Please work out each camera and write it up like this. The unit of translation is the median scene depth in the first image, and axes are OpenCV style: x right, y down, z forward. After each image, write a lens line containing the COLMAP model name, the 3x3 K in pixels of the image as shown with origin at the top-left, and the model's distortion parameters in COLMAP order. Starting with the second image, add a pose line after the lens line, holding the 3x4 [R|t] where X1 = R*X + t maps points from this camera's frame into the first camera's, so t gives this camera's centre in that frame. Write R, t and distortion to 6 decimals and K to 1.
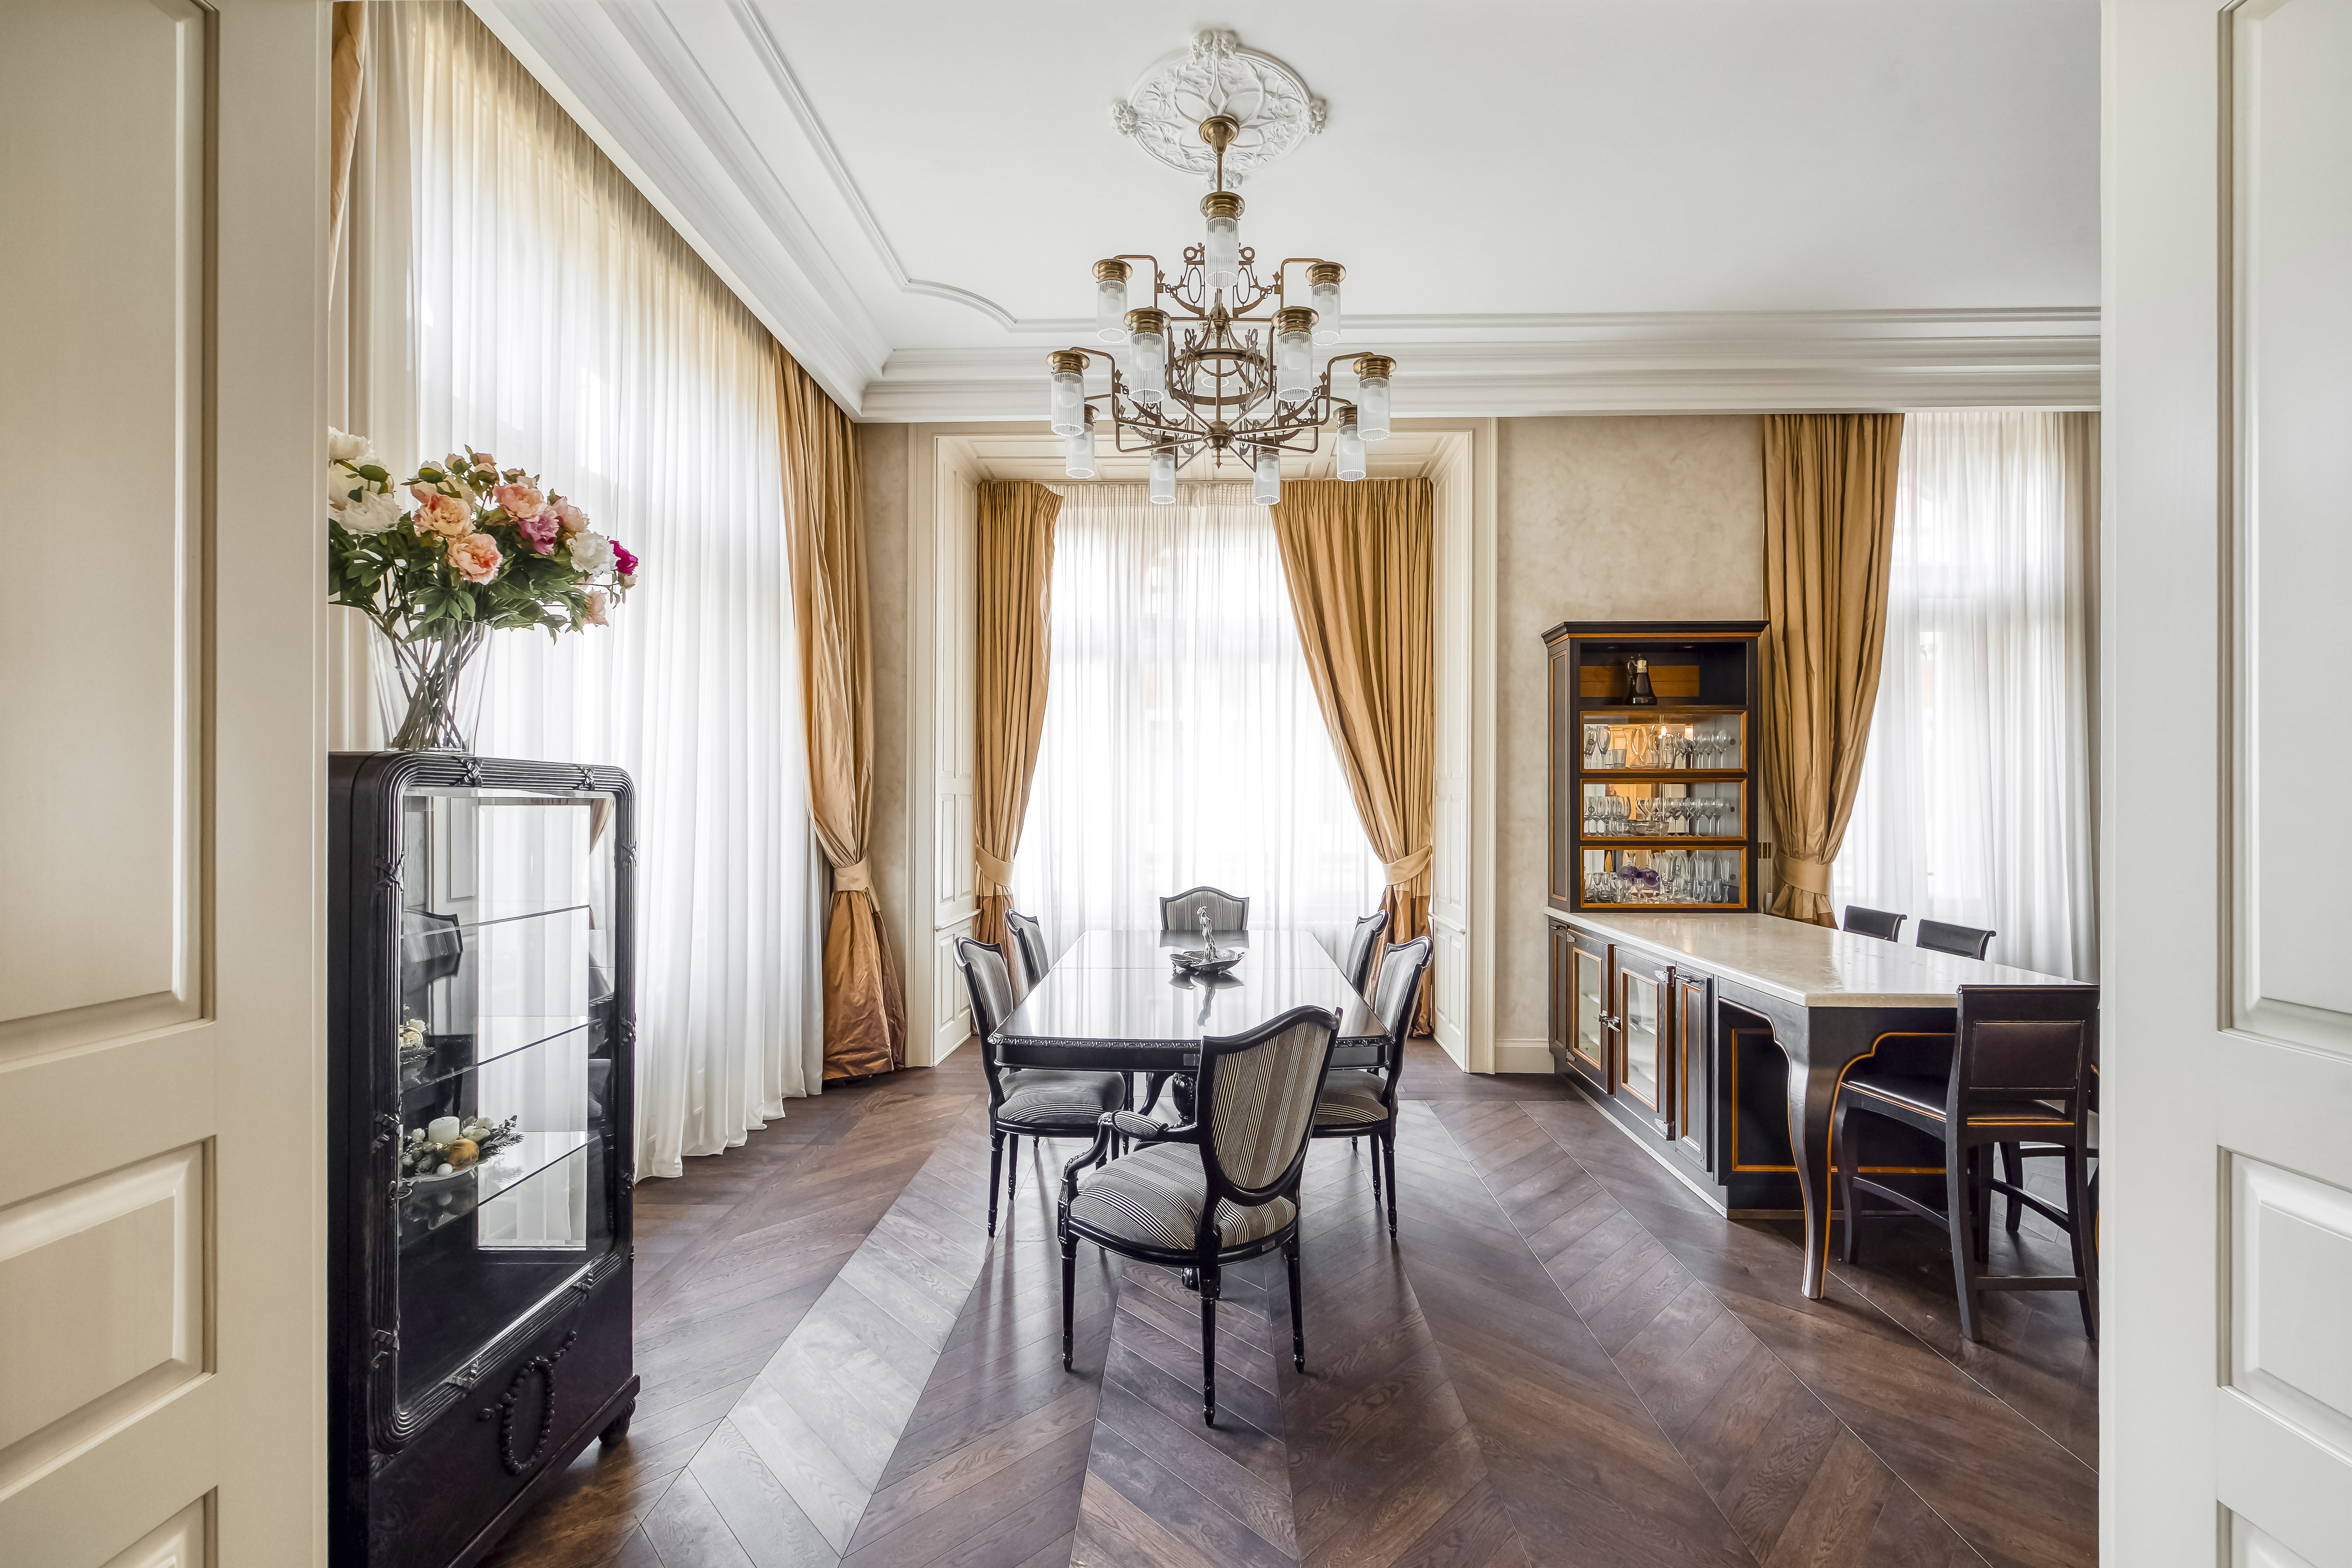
lens RADIAL K [[960.6, 0, 1208.8], [0, 960.6, 808.0], [0, 0, 1]] dist [-0.012200, 0.000052]
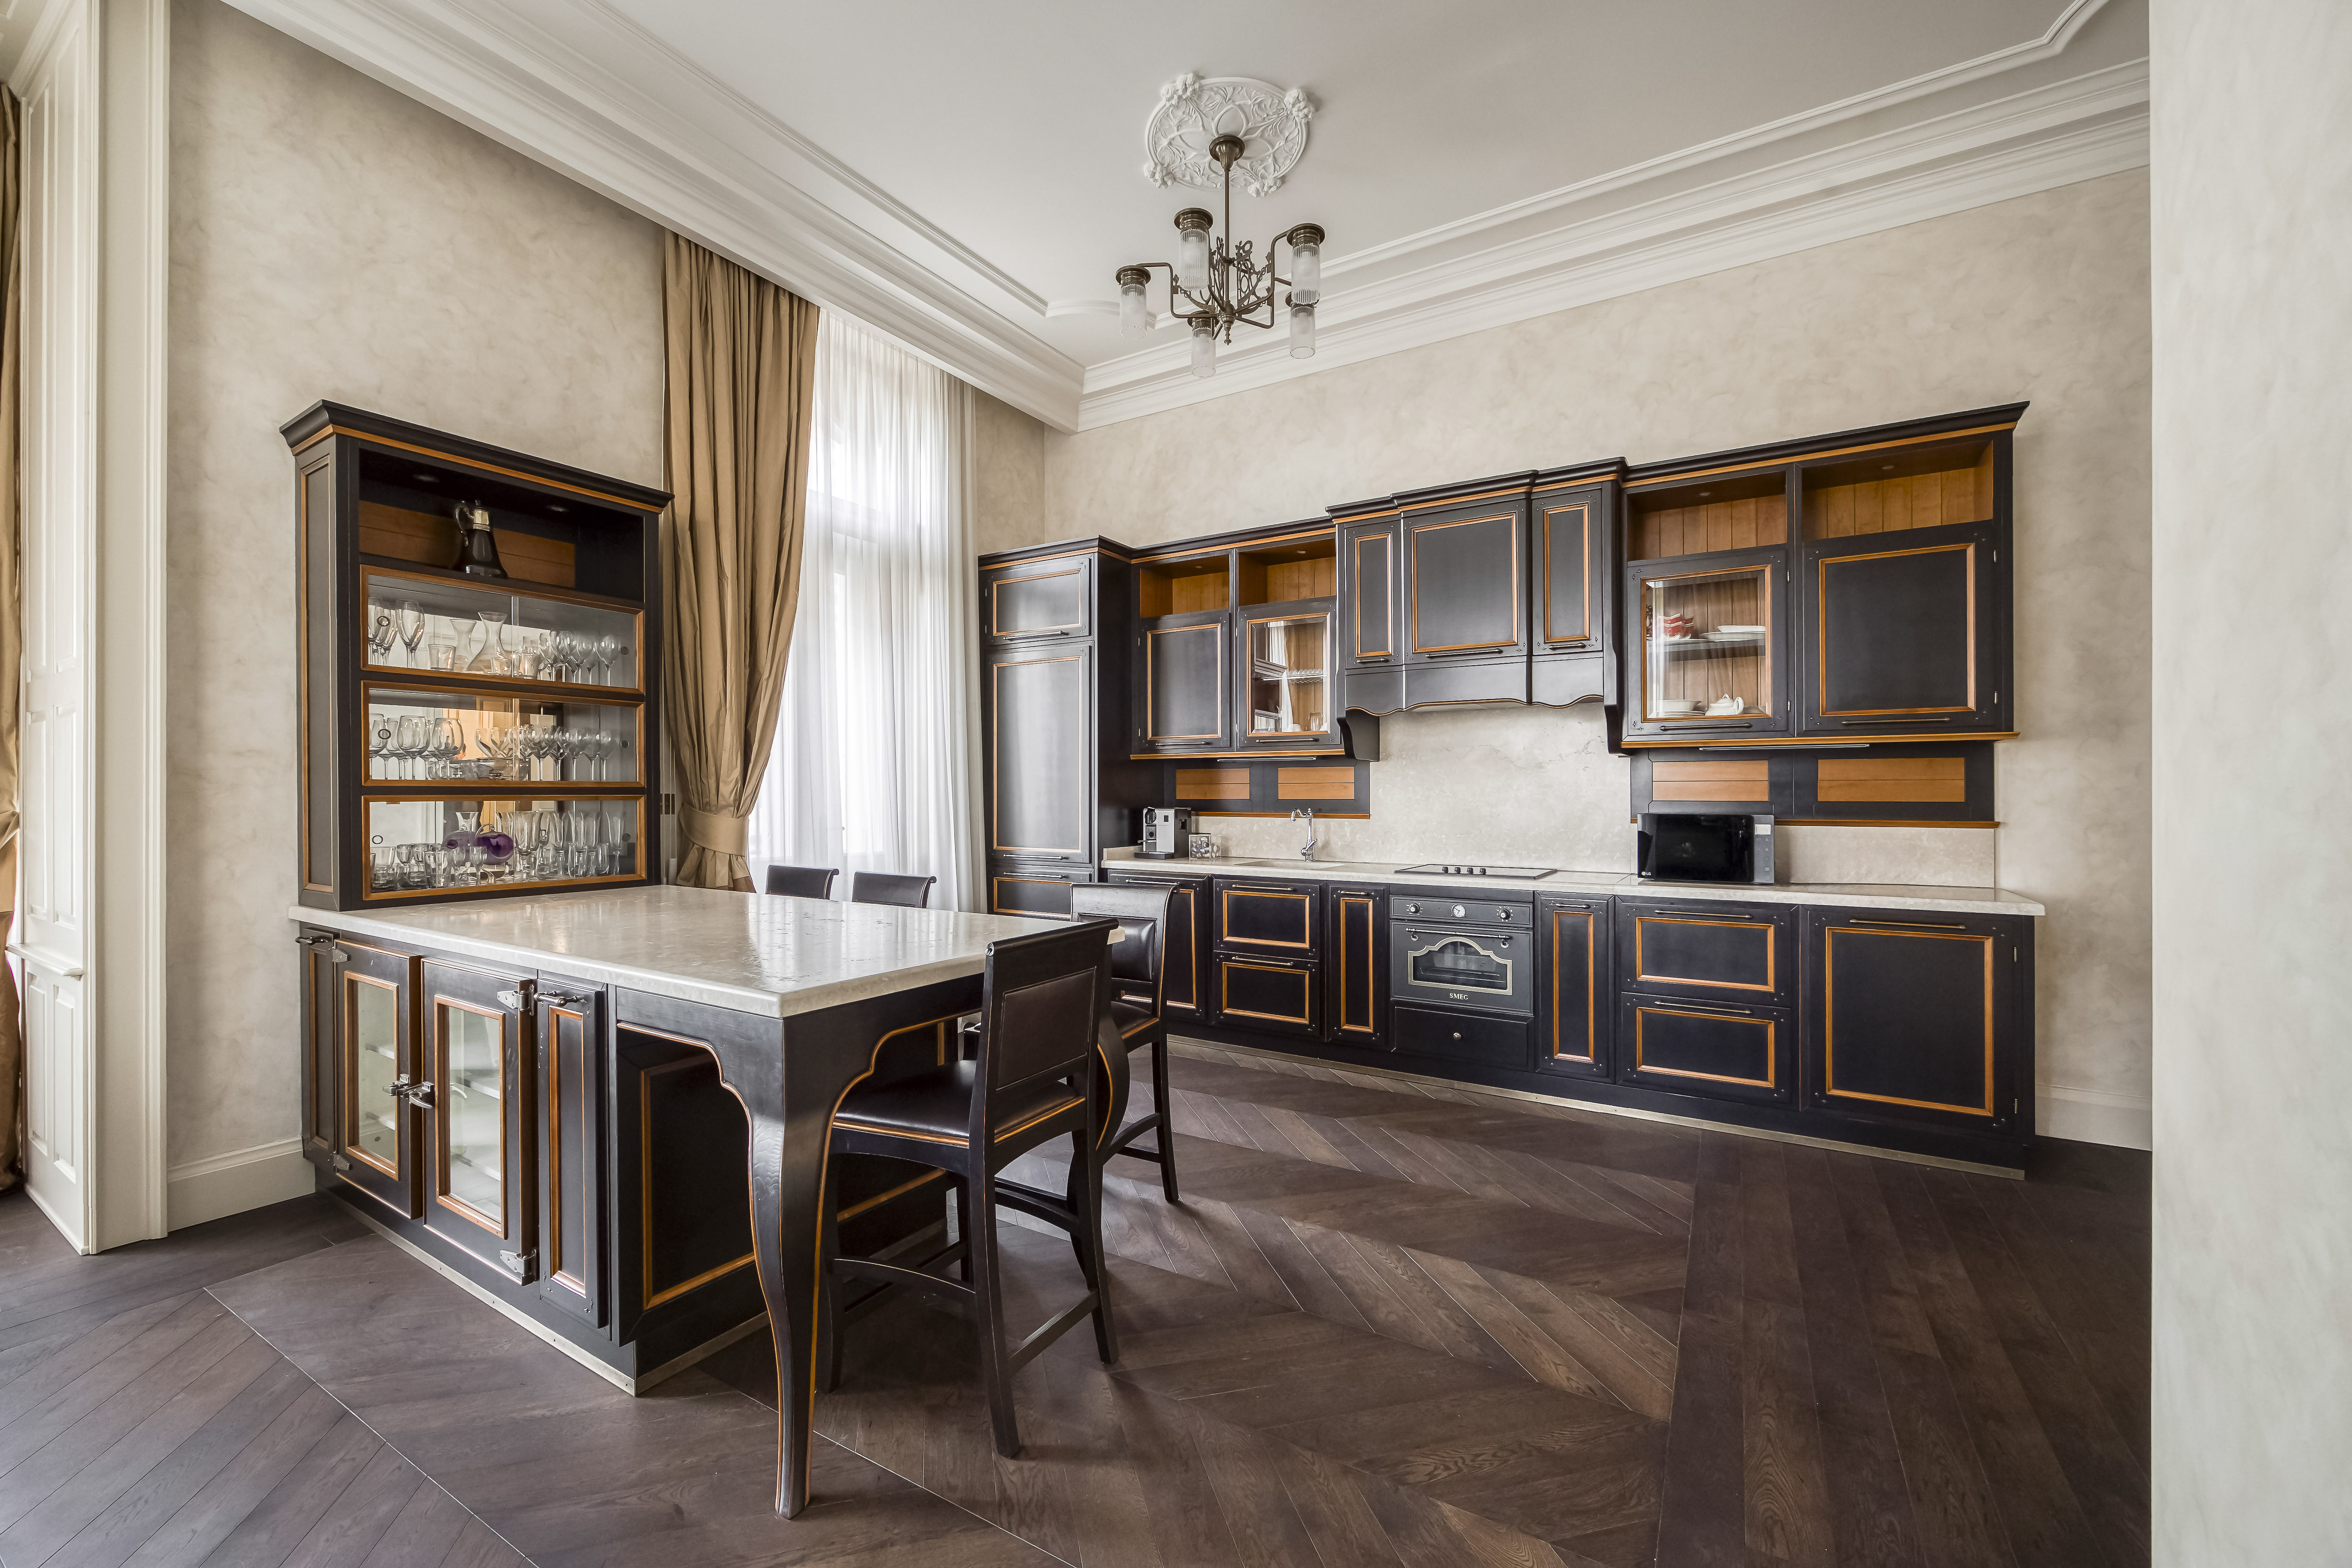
lens RADIAL K [[947.7, 0, 1175.9], [0, 947.7, 794.6], [0, 0, 1]] dist [0.000554, -0.000150]
pose [[0.506259, -0.003361, 0.862375, 0.137442], [0.005760, 0.999983, 0.000516, 0.040695], [-0.862362, 0.004706, 0.506270, 0.273405]]
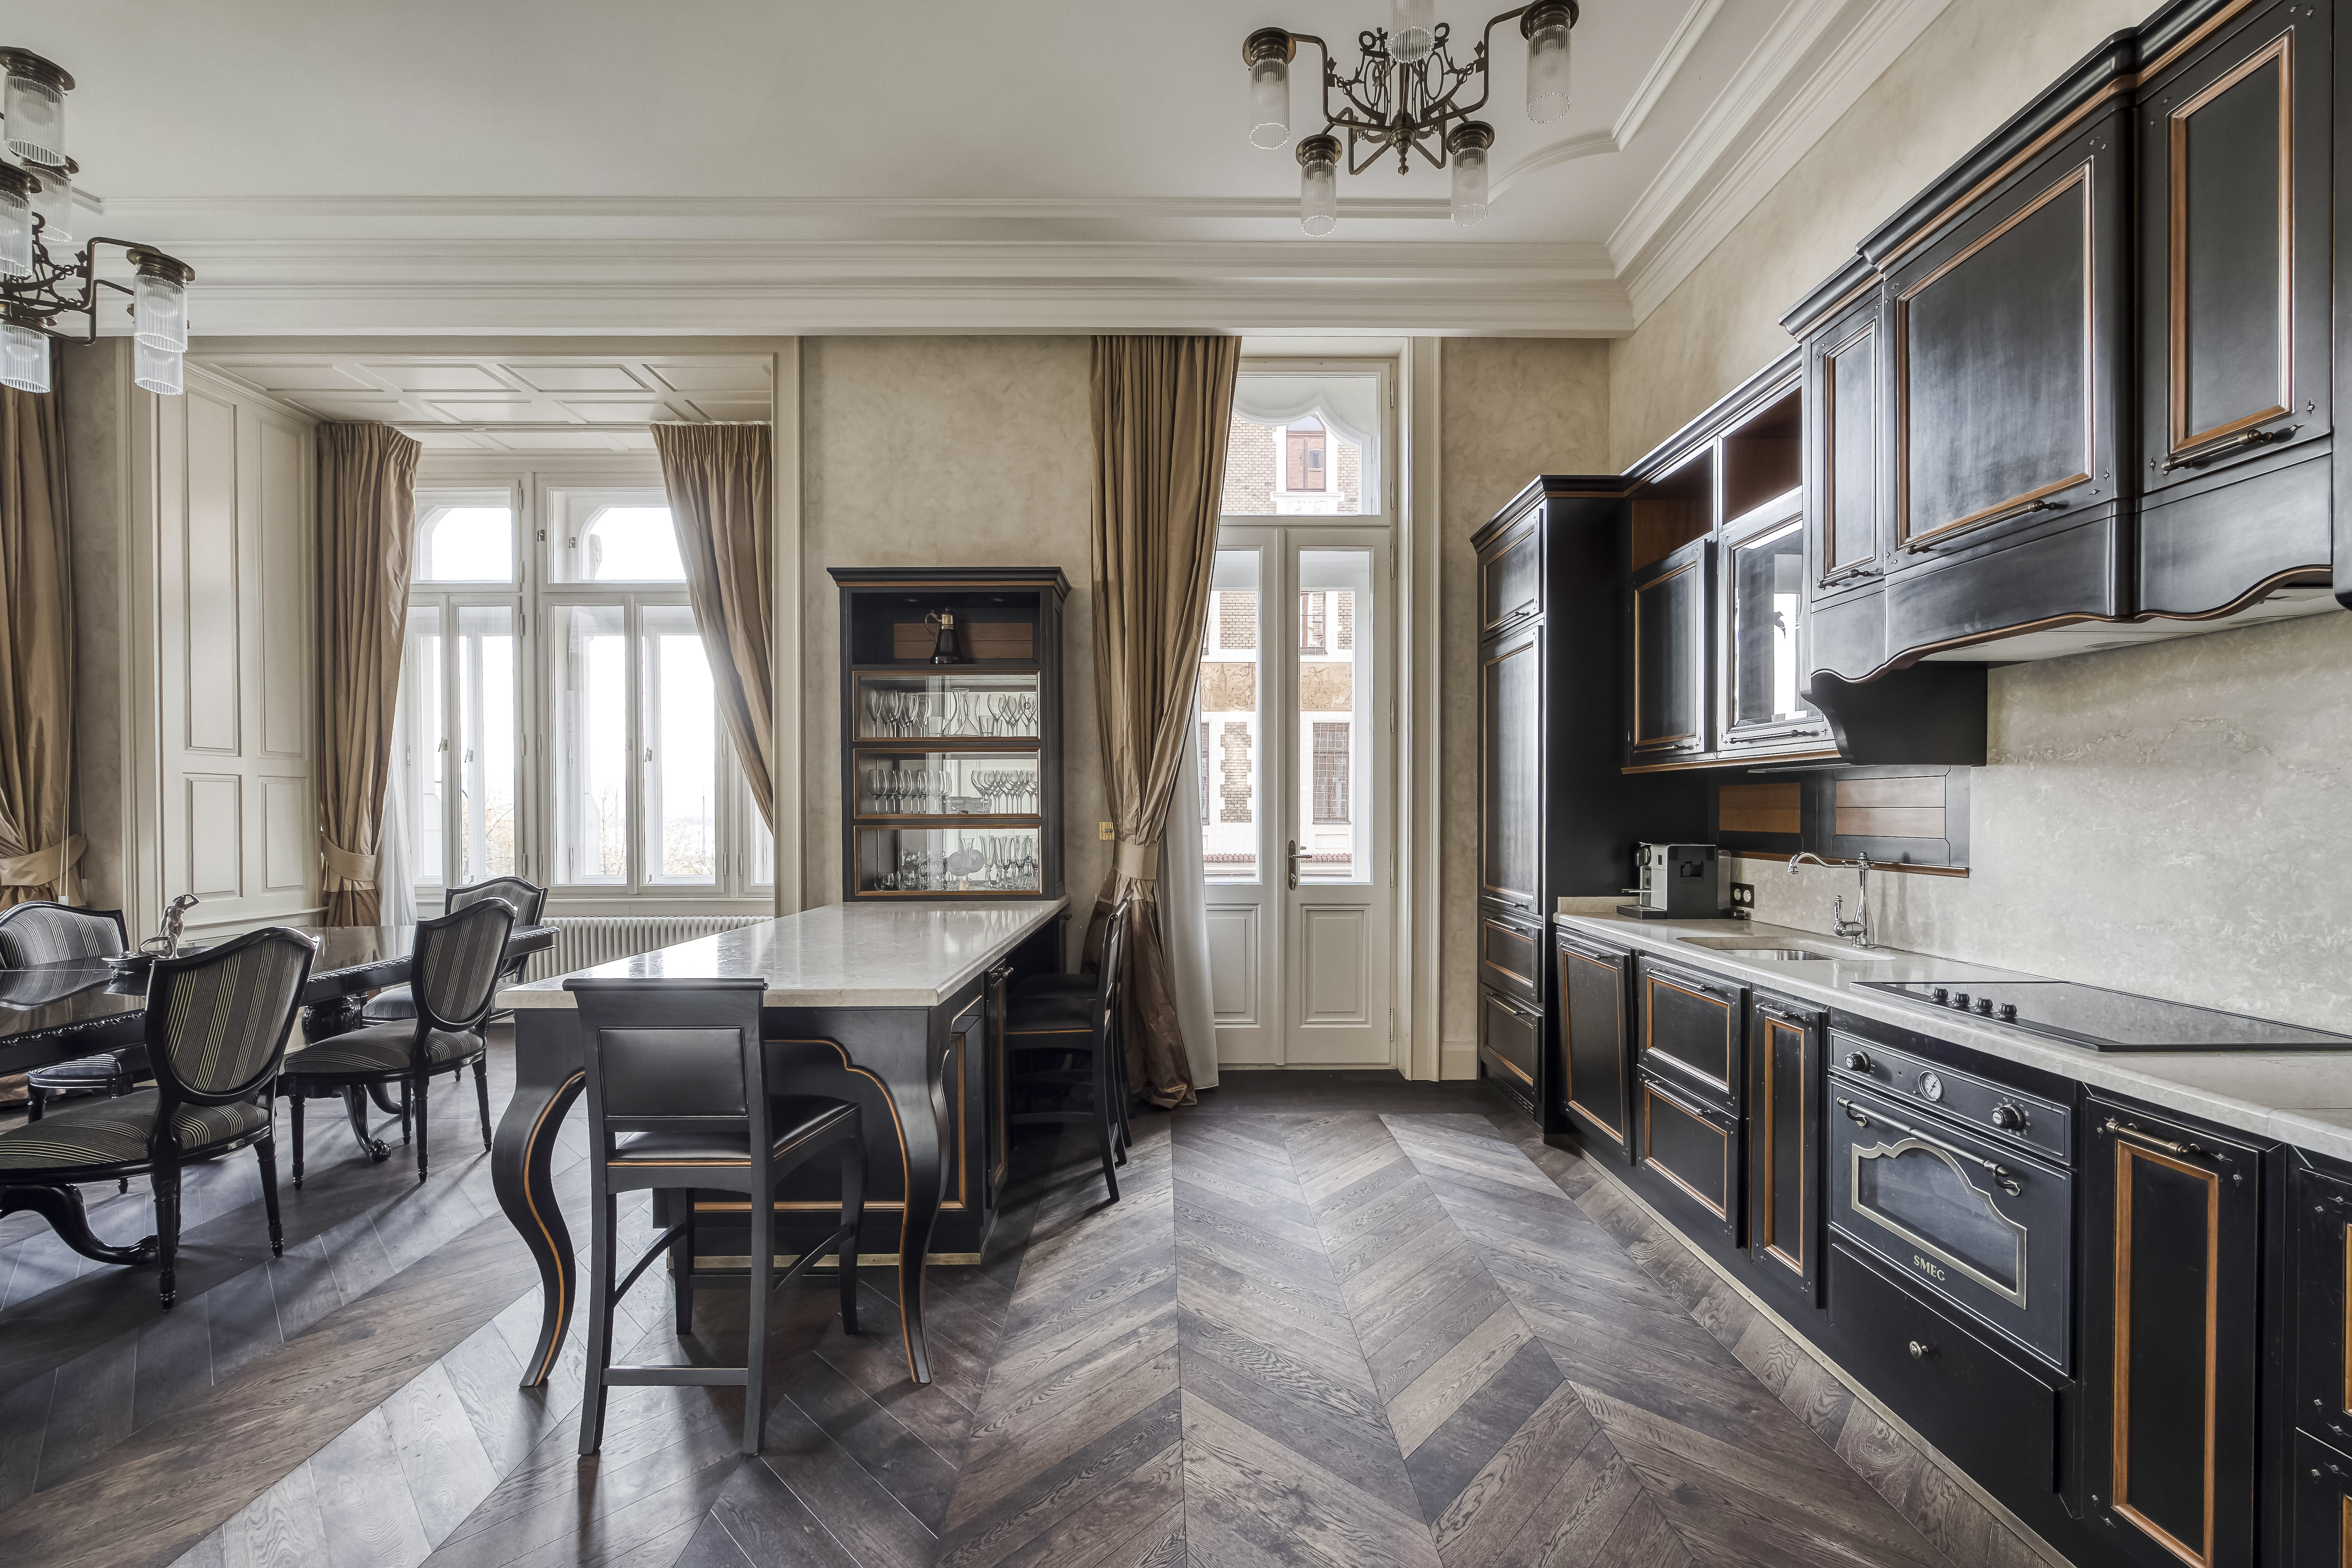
lens RADIAL K [[955.7, 0, 1171.5], [0, 955.7, 820.5], [0, 0, 1]] dist [-0.001766, -0.000554]
pose [[0.998971, -0.008127, 0.044611, 0.629213], [0.007778, 0.999938, 0.007990, 0.030031], [-0.044673, -0.007635, 0.998972, 0.112037]]
